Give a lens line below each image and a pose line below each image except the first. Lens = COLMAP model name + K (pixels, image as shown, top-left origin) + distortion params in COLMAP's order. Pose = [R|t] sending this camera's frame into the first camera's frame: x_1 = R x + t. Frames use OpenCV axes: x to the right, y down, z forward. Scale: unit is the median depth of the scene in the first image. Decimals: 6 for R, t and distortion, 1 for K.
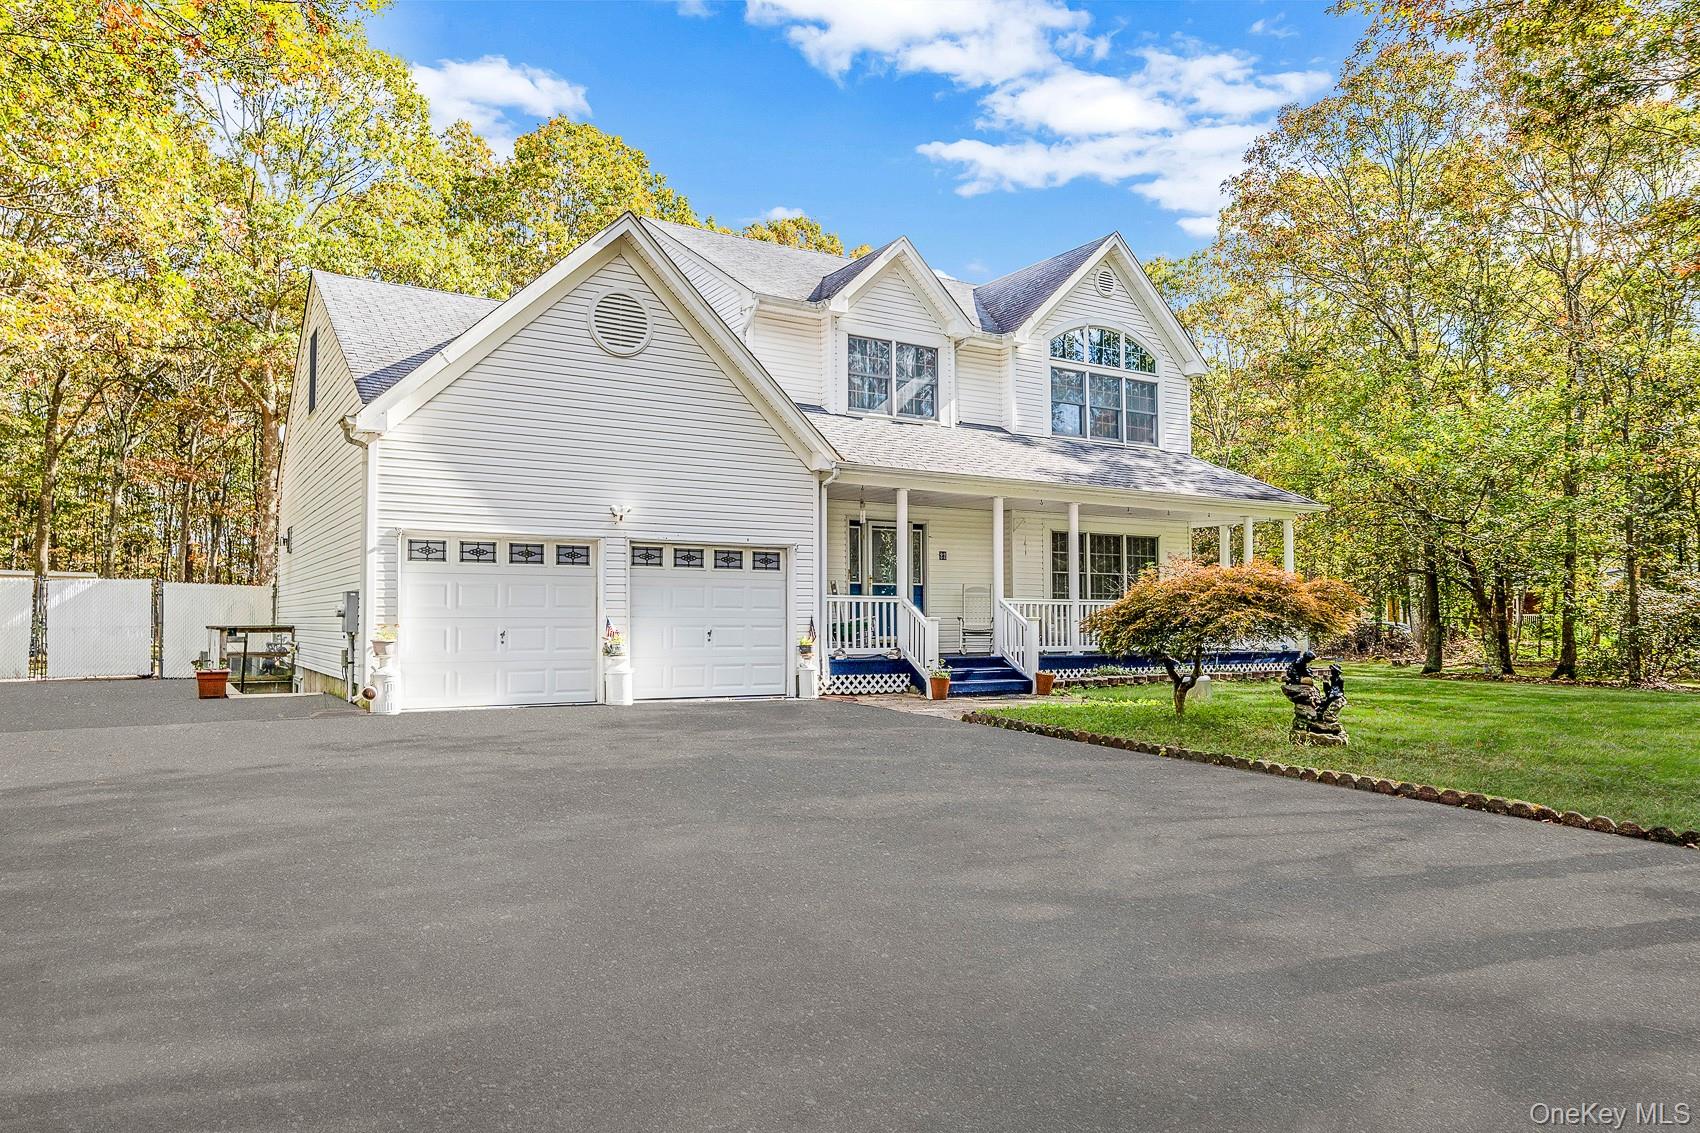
lens RADIAL K [[1114.8, 0, 850.2], [0, 1114.8, 566.1], [0, 0, 1]] dist [-0.006974, 0.006631]
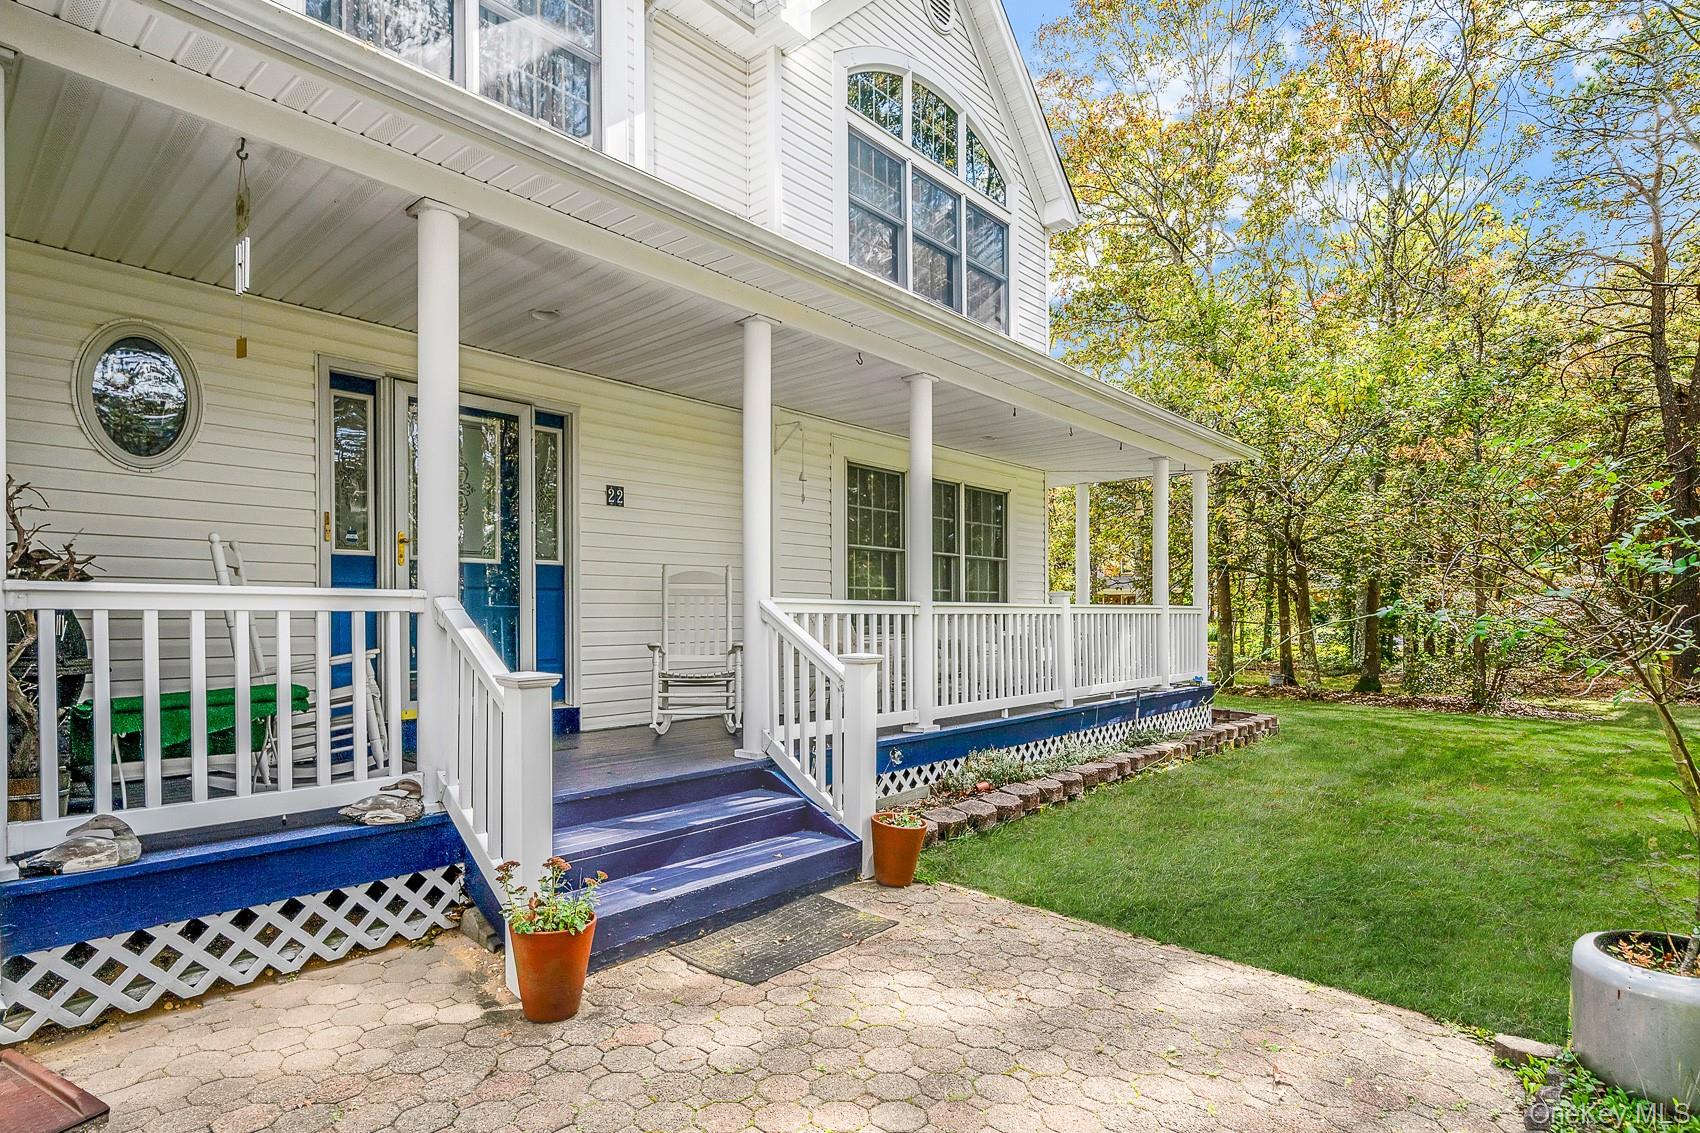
lens RADIAL K [[883.0, 0, 798.9], [0, 883.0, 622.1], [0, 0, 1]] dist [0.006134, 0.000480]
pose [[0.971670, -0.002556, 0.236328, 0.081312], [-0.010746, 0.998429, 0.054984, 0.021558], [-0.236097, -0.055966, 0.970116, 0.747115]]
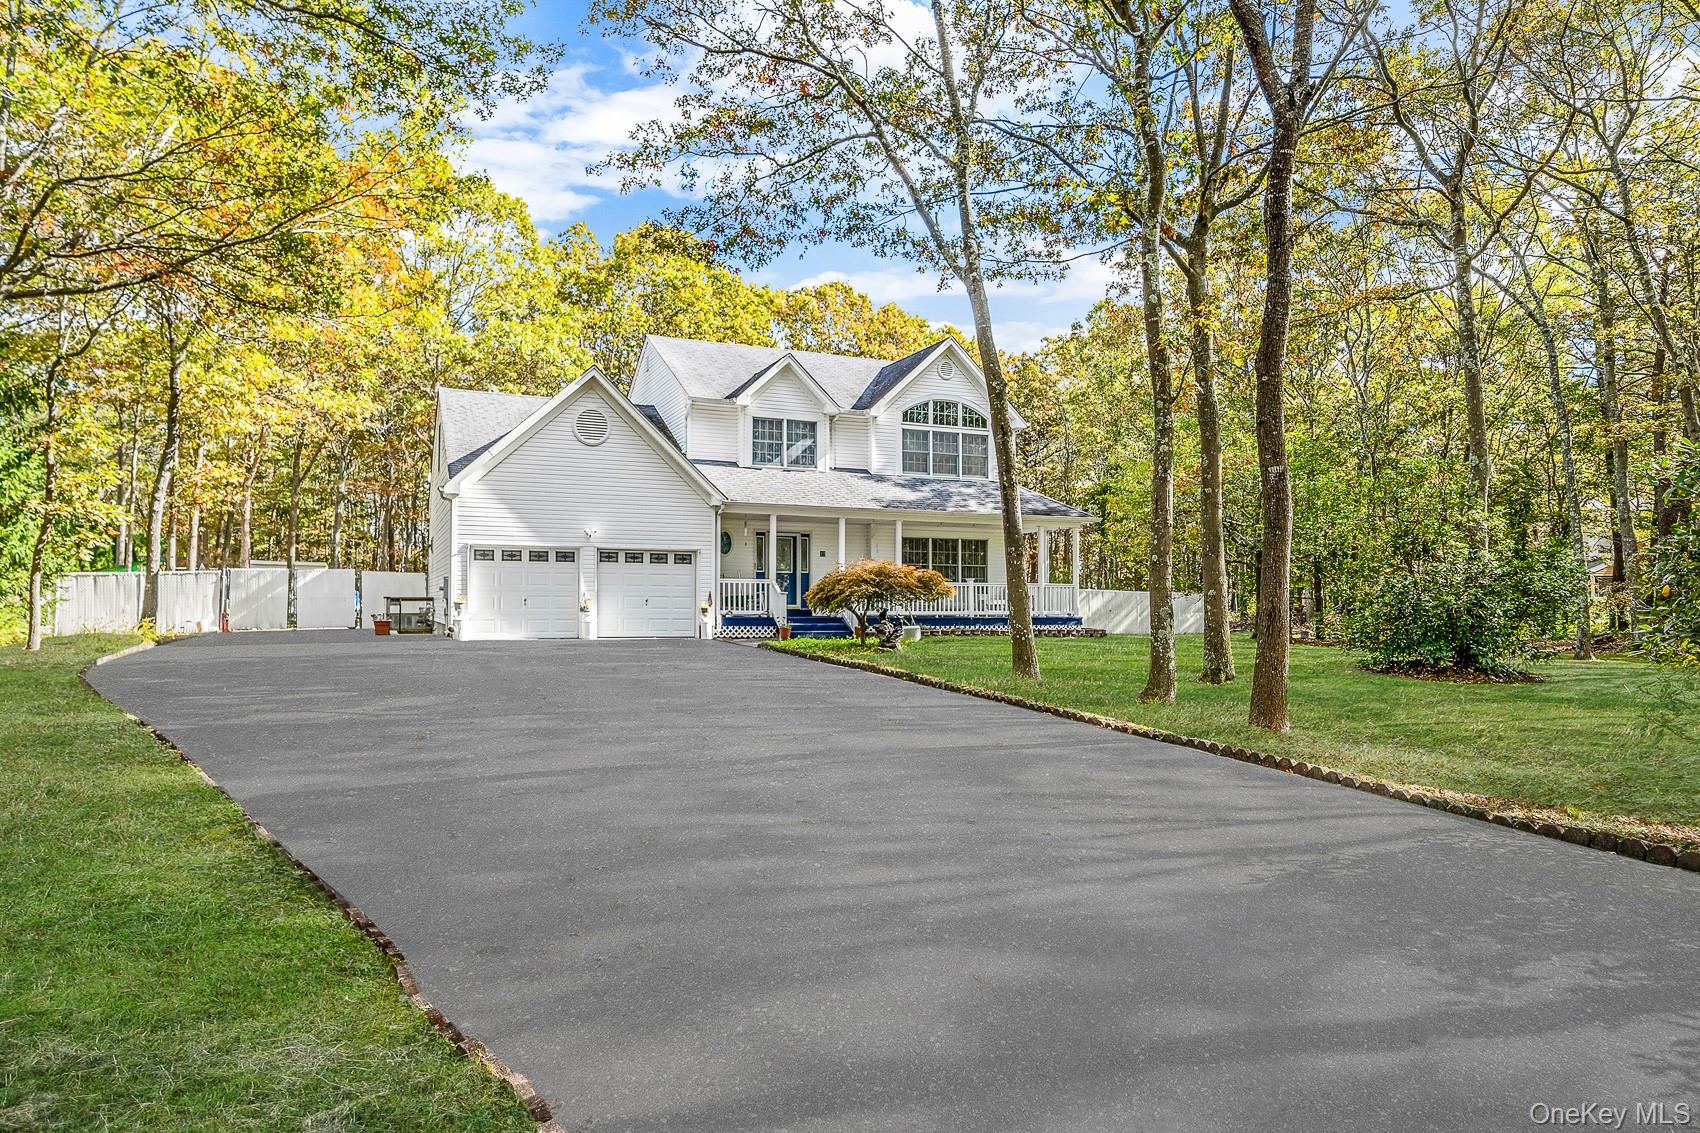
lens RADIAL K [[1037.5, 0, 840.4], [0, 1037.5, 565.5], [0, 0, 1]] dist [-0.004157, -0.000860]
pose [[0.990530, -0.001900, -0.137286, 0.350498], [0.003597, 0.999920, 0.012117, -0.011861], [0.137252, -0.012496, 0.990457, -0.500178]]
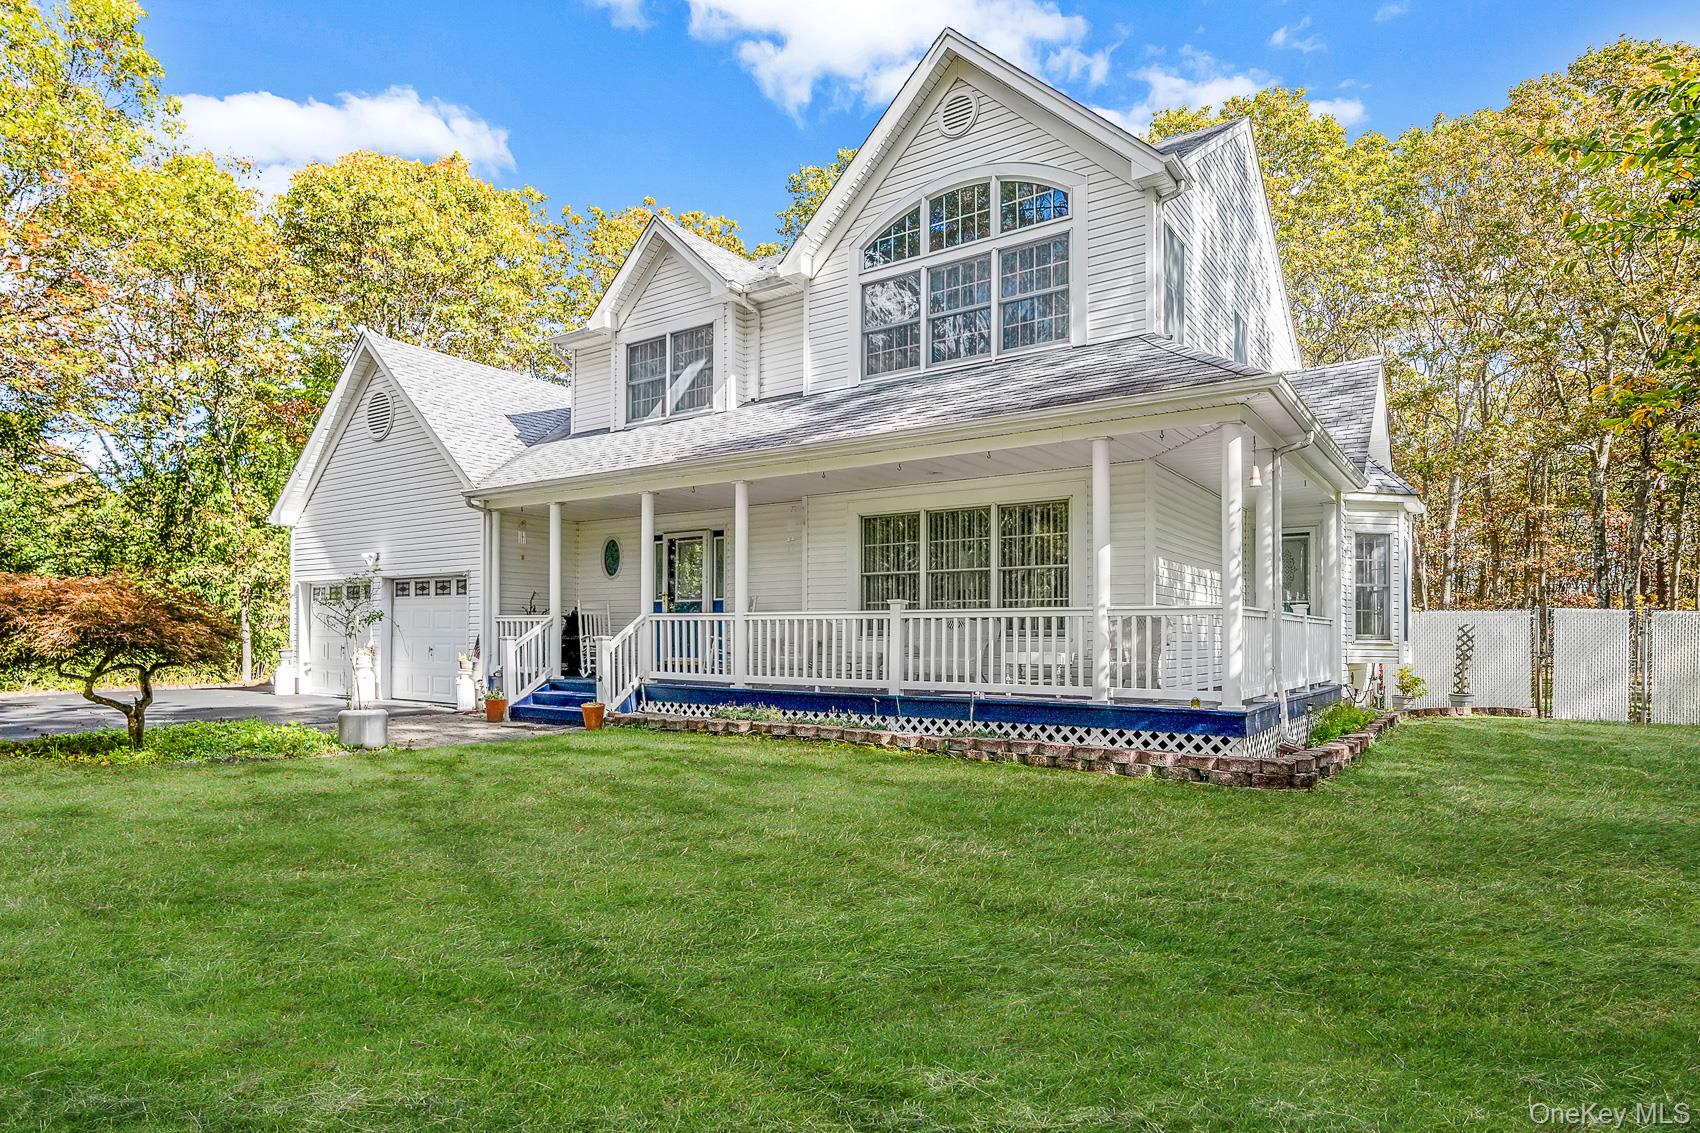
lens RADIAL K [[966.2, 0, 853.2], [0, 966.2, 642.3], [0, 0, 1]] dist [-0.004762, 0.003410]
pose [[0.378430, 0.007095, -0.925603, 0.906114], [0.041684, 0.998826, 0.024699, 0.040488], [0.924691, -0.047930, 0.377689, 0.907898]]
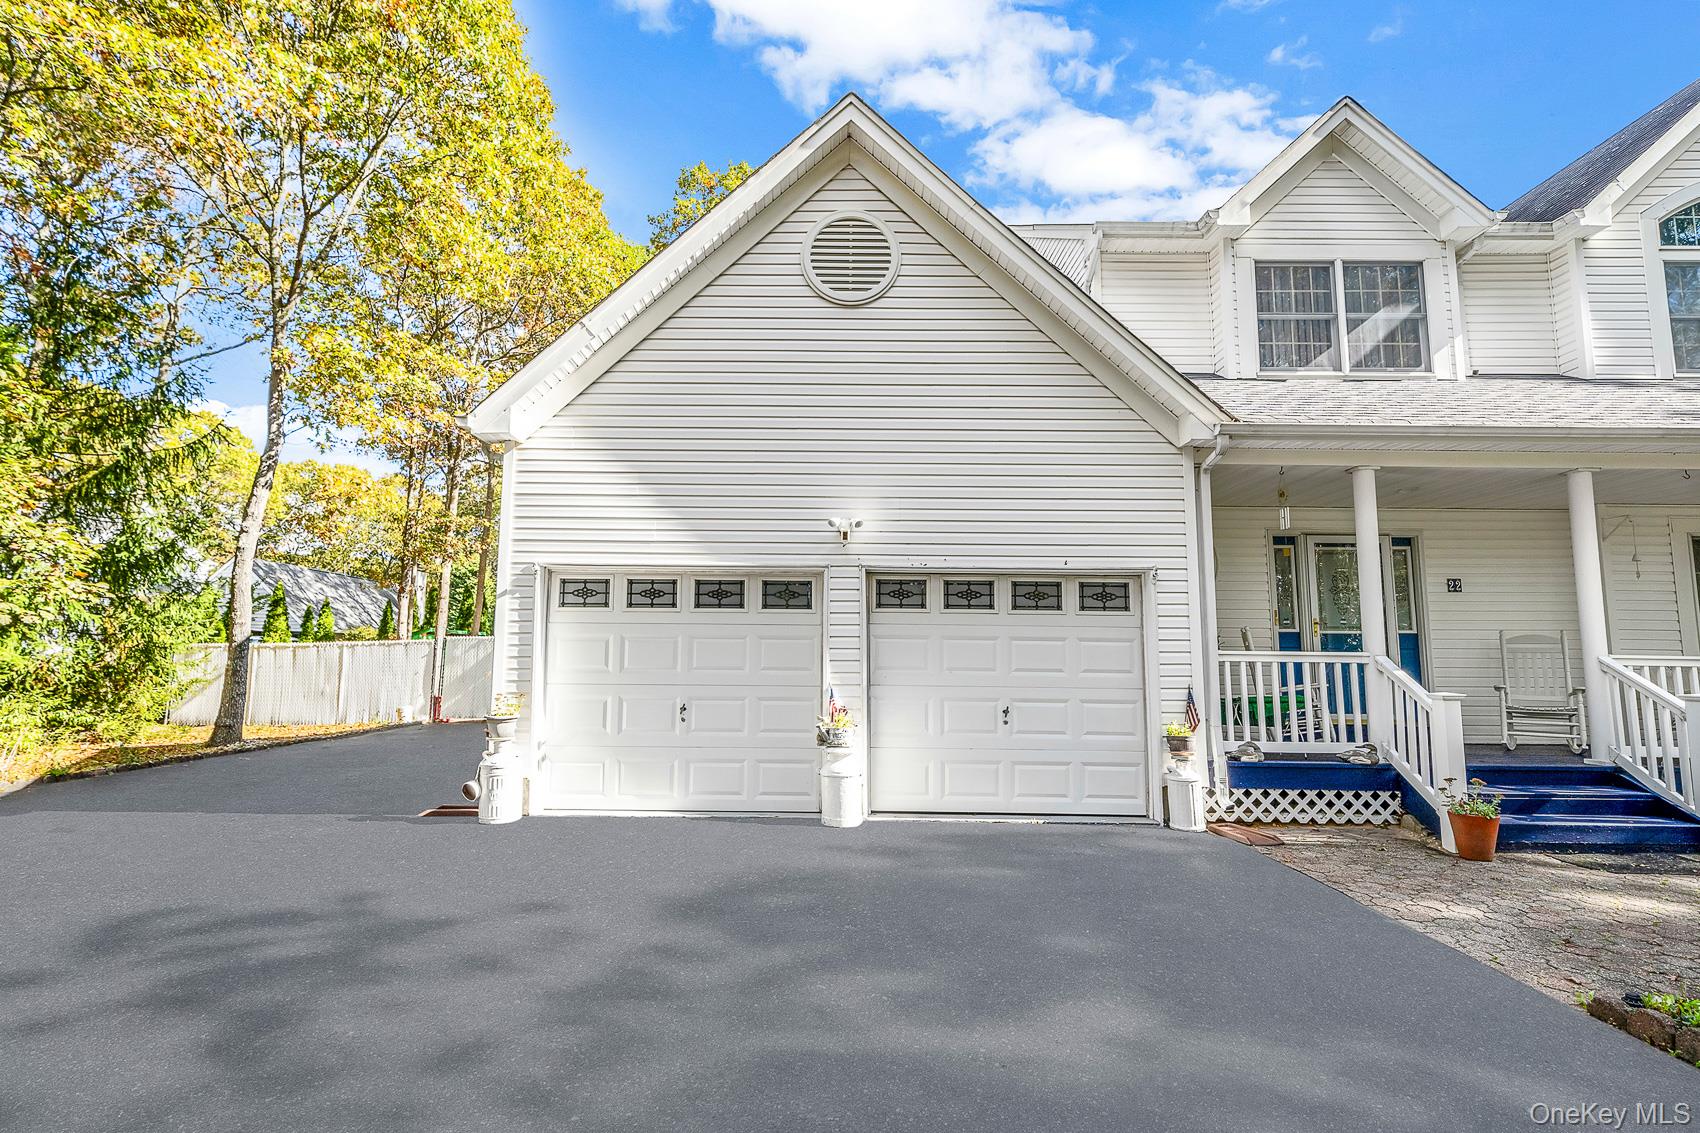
lens RADIAL K [[792.4, 0, 814.2], [0, 792.4, 579.4], [0, 0, 1]] dist [0.001693, -0.000058]
pose [[0.836146, -0.049382, -0.546280, 0.029716], [0.017647, 0.997845, -0.063191, 0.010159], [0.548223, 0.043197, 0.835216, 0.491041]]
